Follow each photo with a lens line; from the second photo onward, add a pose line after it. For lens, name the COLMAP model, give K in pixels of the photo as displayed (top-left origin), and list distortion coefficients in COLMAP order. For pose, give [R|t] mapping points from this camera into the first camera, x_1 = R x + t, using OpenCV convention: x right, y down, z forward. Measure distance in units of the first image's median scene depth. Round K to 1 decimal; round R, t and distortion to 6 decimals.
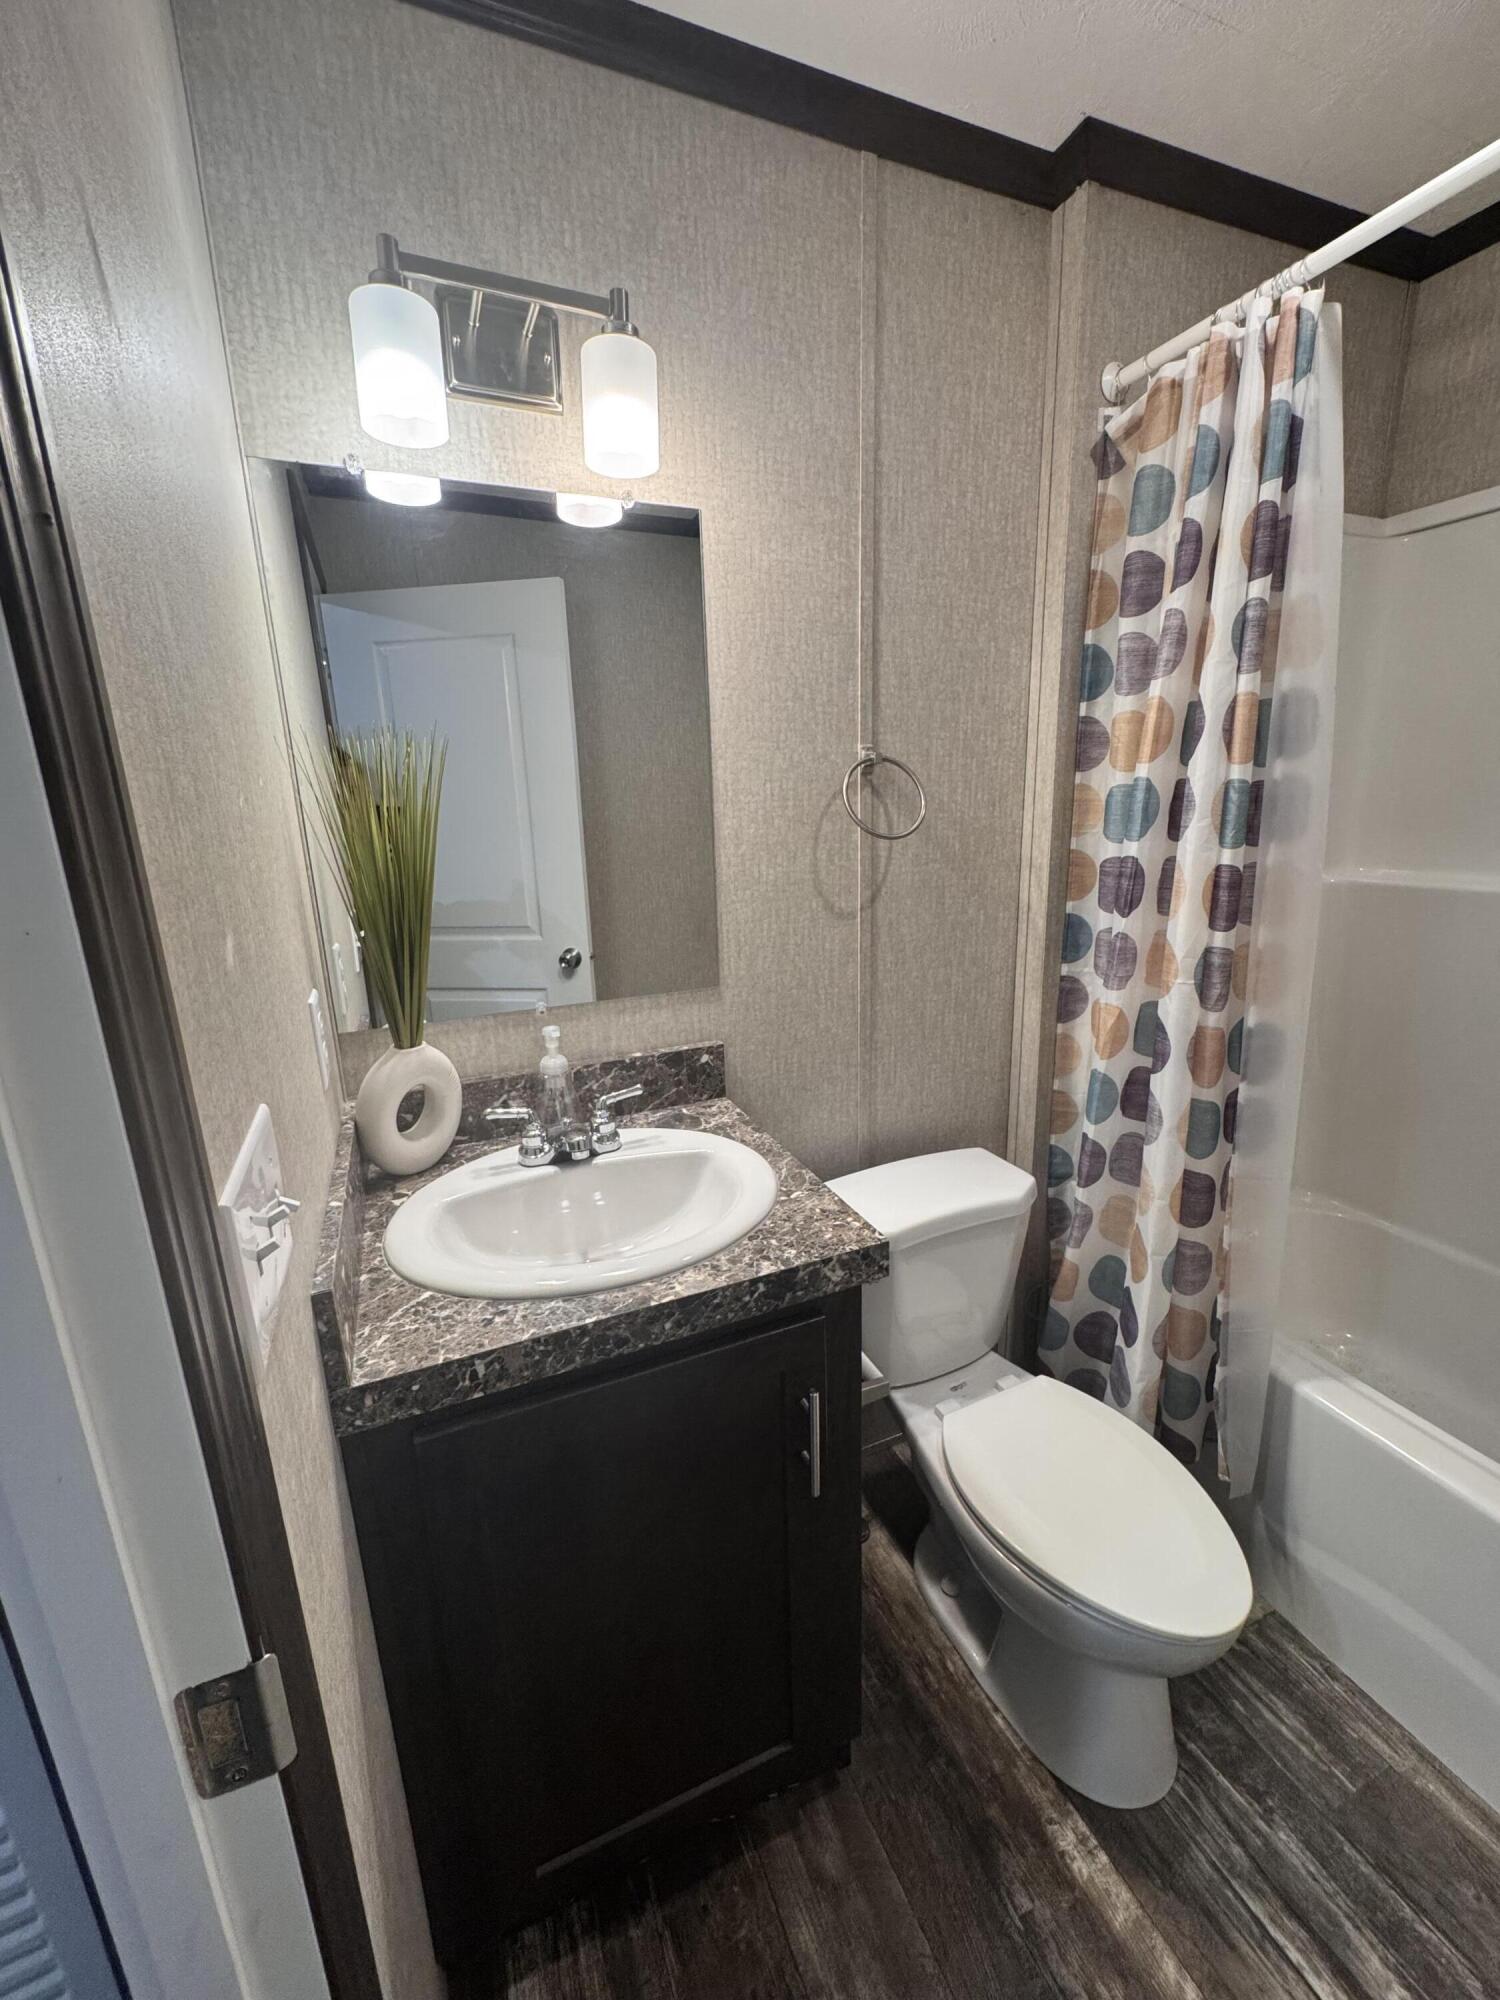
lens RADIAL K [[800.9, 0, 746.3], [0, 800.9, 999.9], [0, 0, 1]] dist [-0.002728, 0.001027]
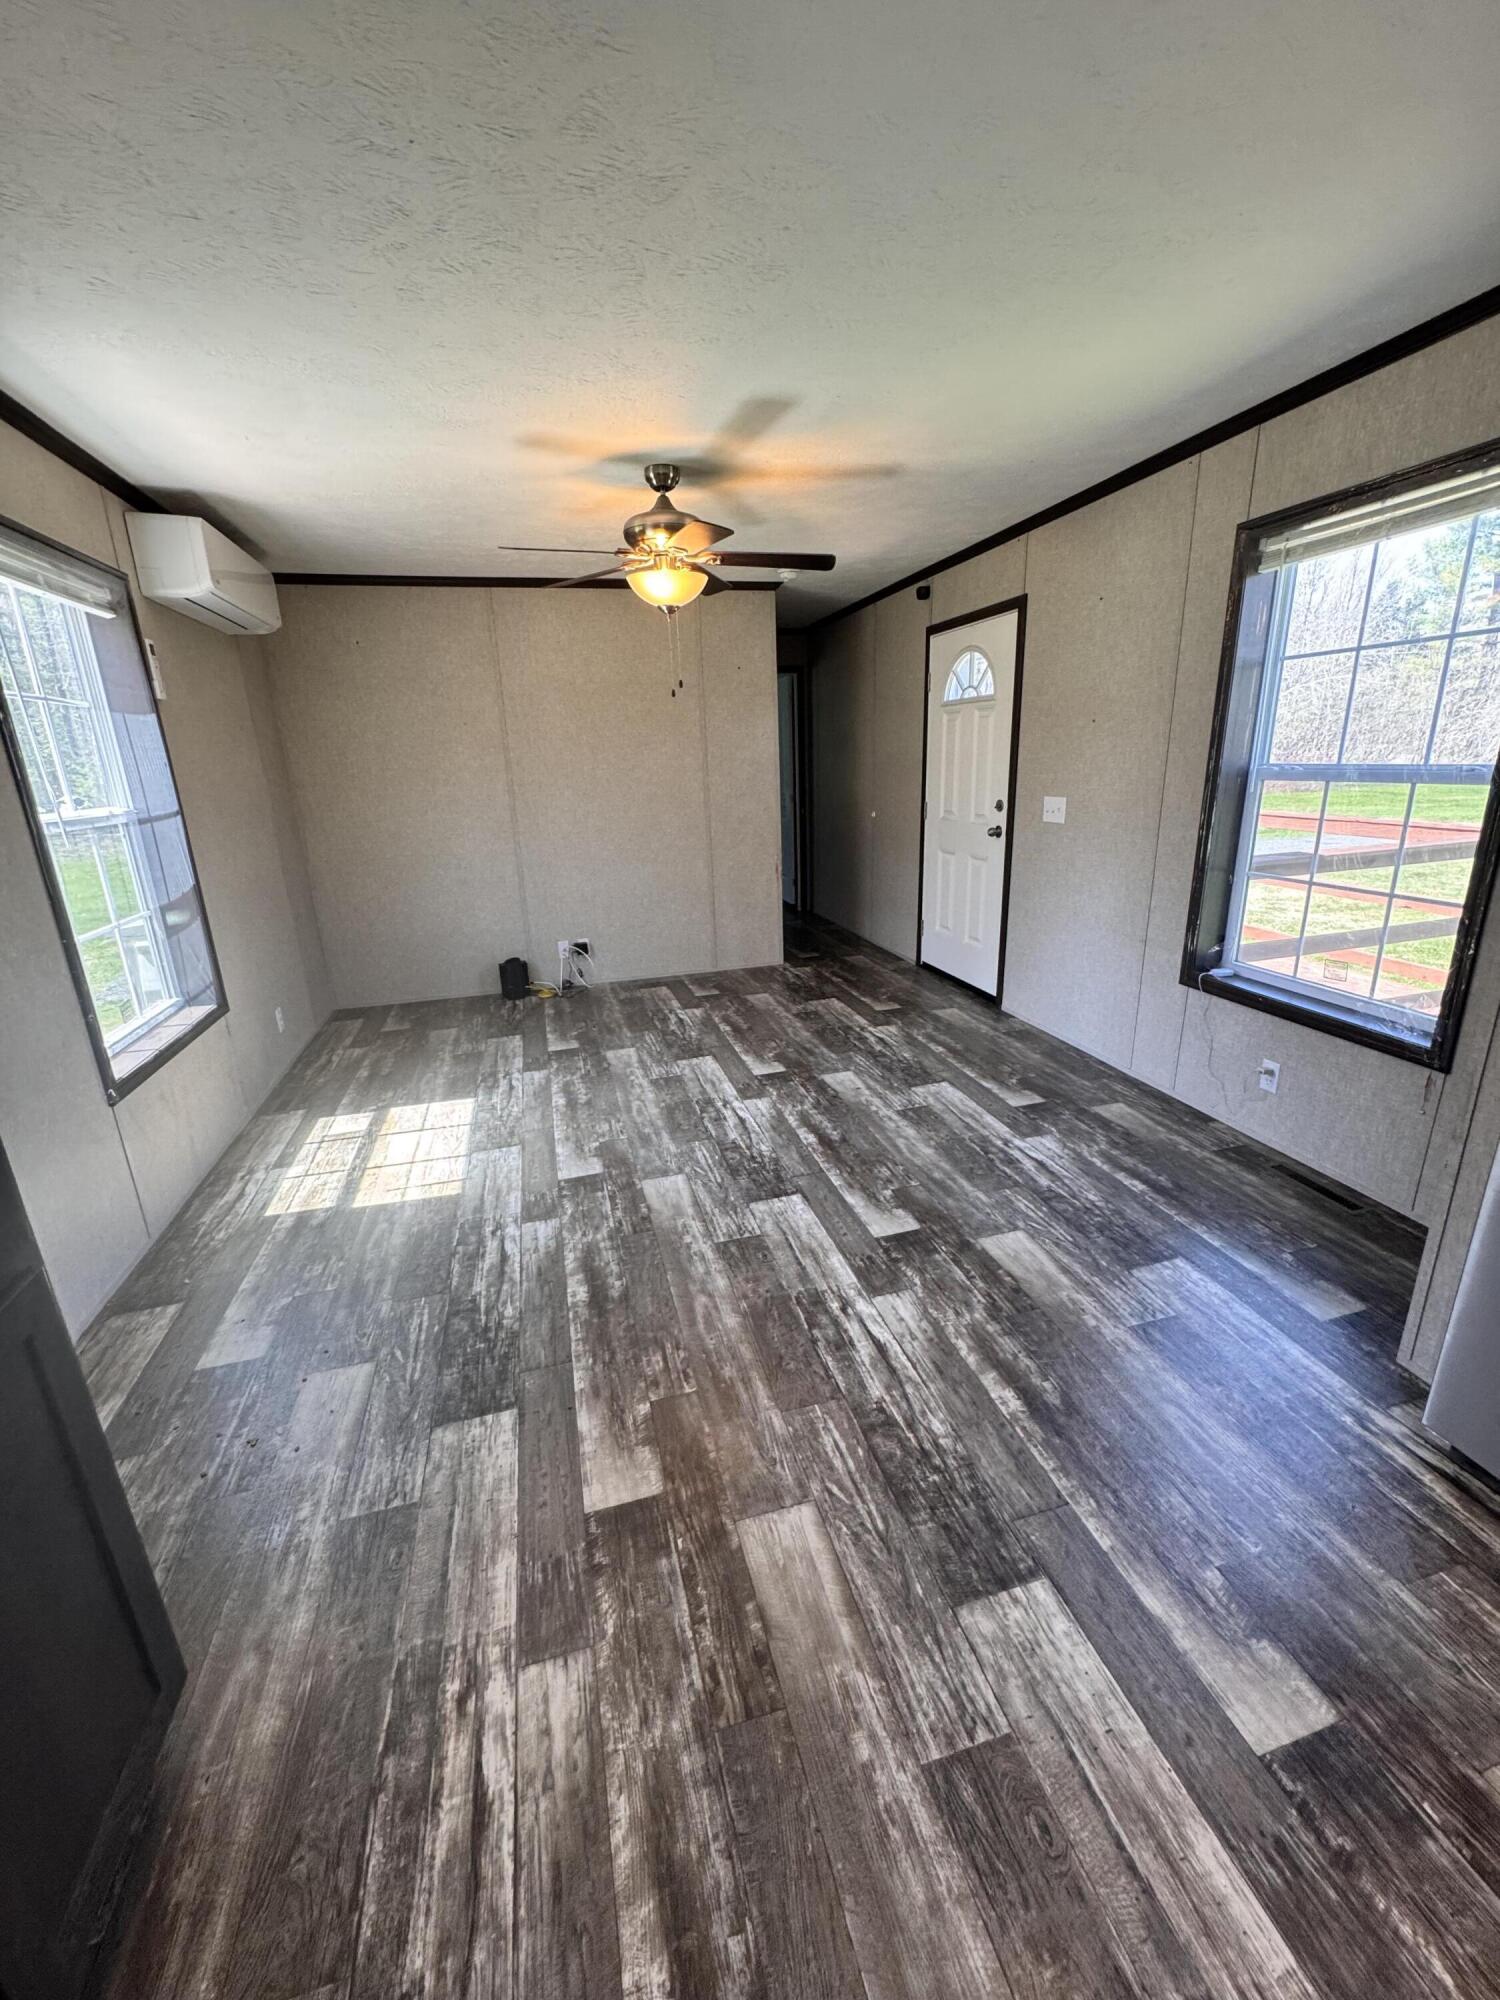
lens RADIAL K [[800.9, 0, 745.4], [0, 800.9, 1001.5], [0, 0, 1]] dist [-0.002728, 0.001027]
pose [[-0.986910, 0.025138, 0.159302, 0.131698], [0.102950, 0.858532, 0.502319, -0.225867], [-0.124138, 0.512143, -0.849882, 1.006301]]
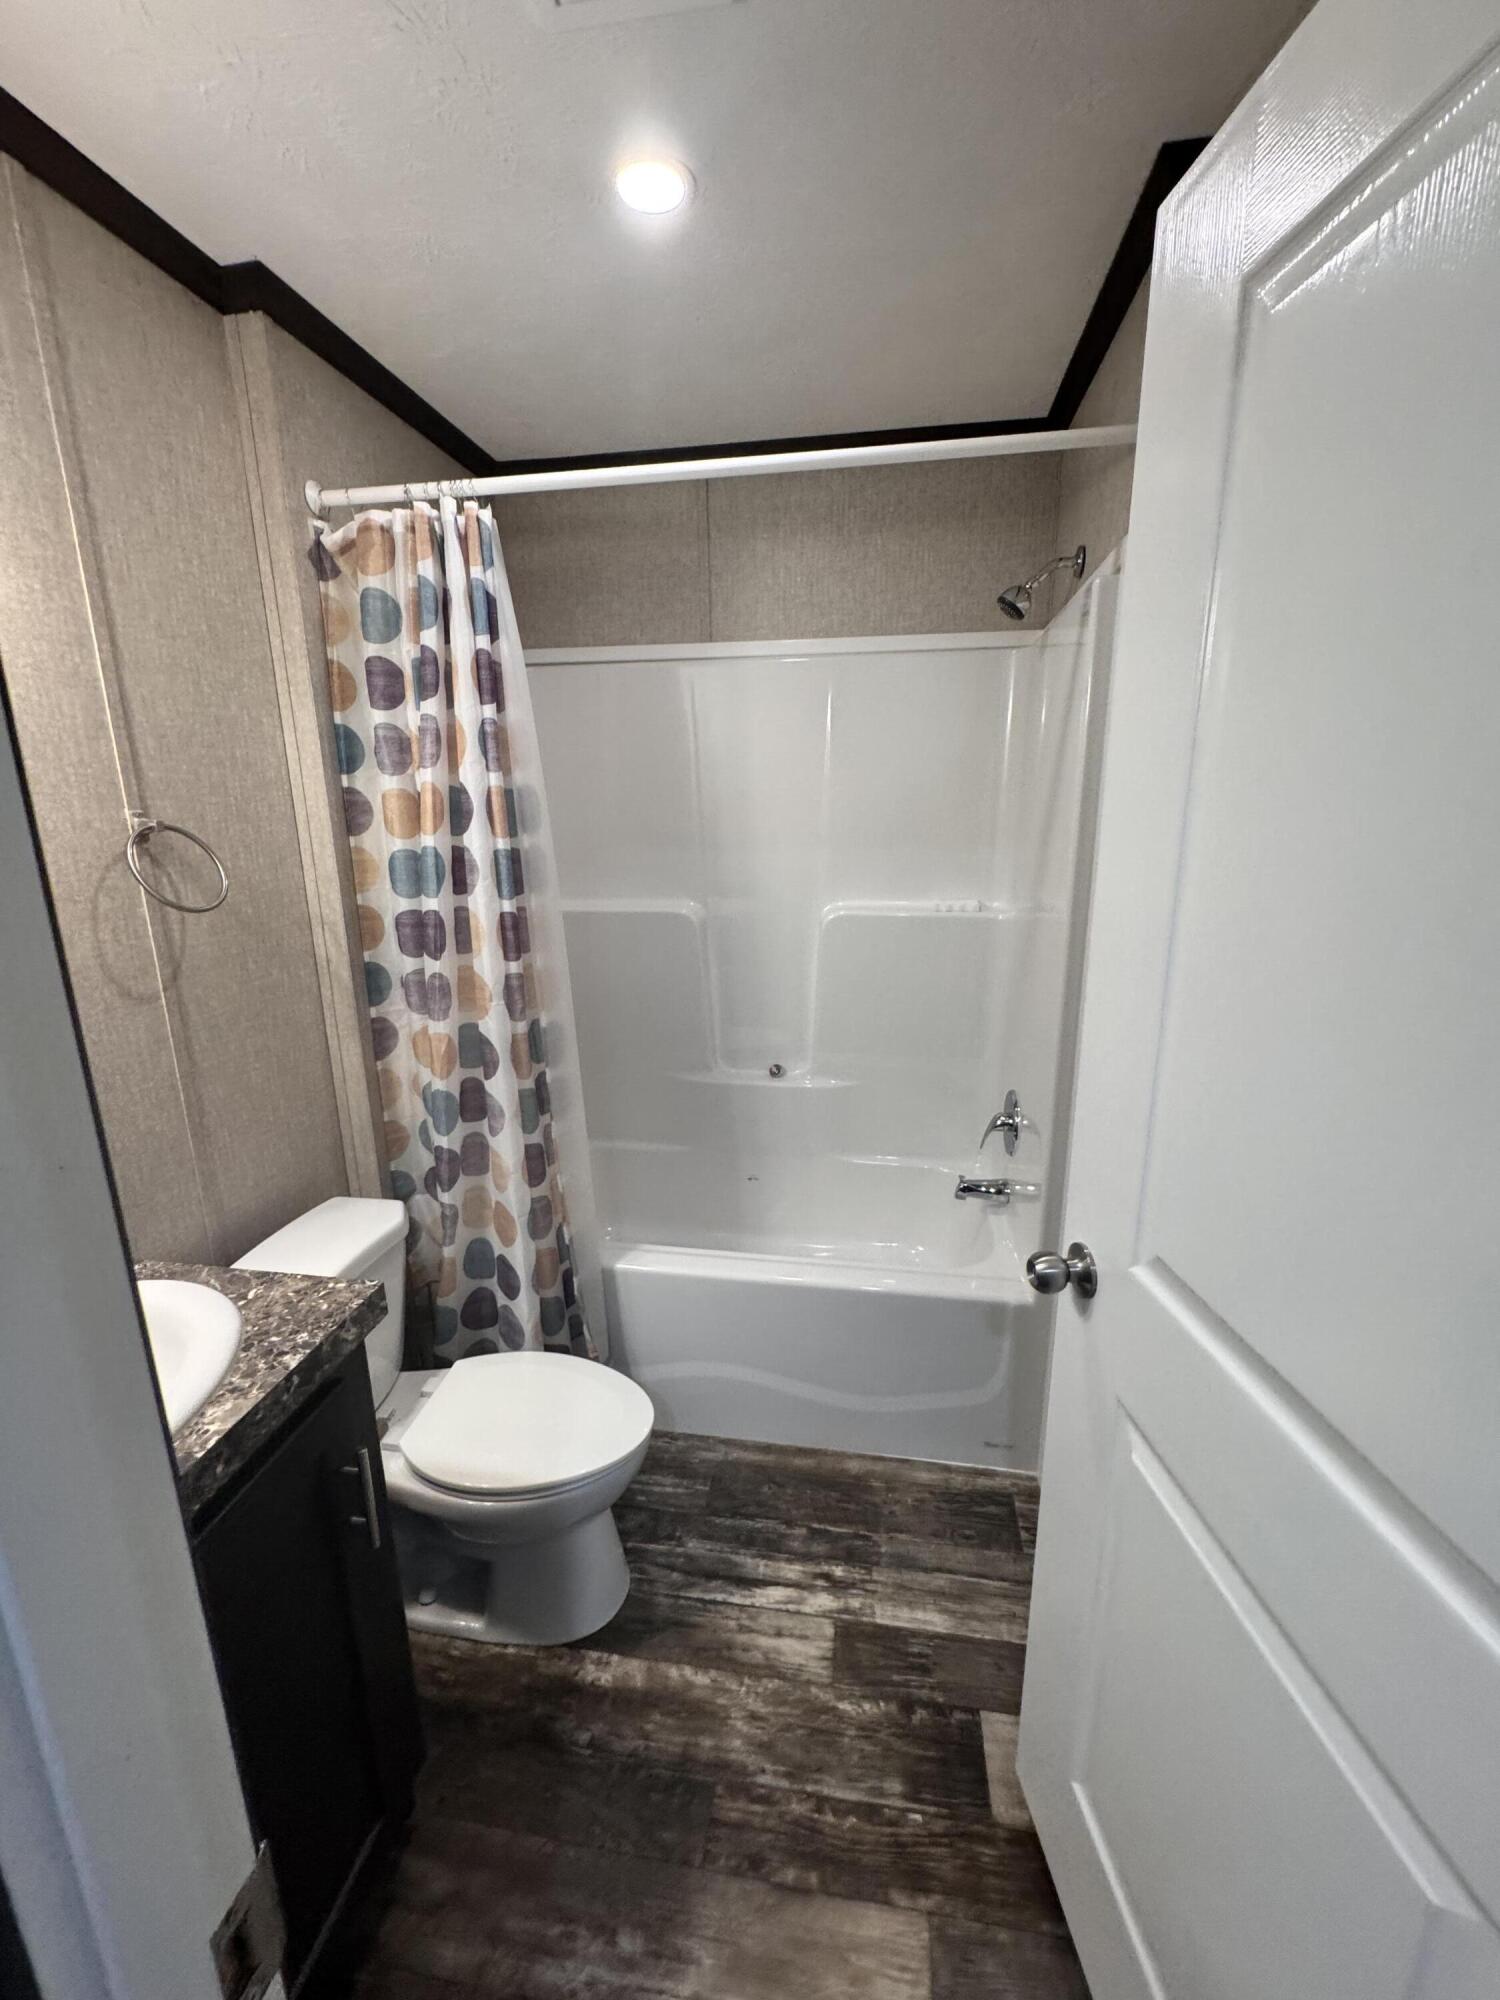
lens RADIAL K [[800.9, 0, 752.3], [0, 800.9, 998.5], [0, 0, 1]] dist [-0.002728, 0.001027]
pose [[0.531797, -0.174046, 0.828794, -0.292840], [0.200084, 0.976769, 0.076736, -0.045806], [-0.822896, 0.125021, 0.554267, -0.052725]]
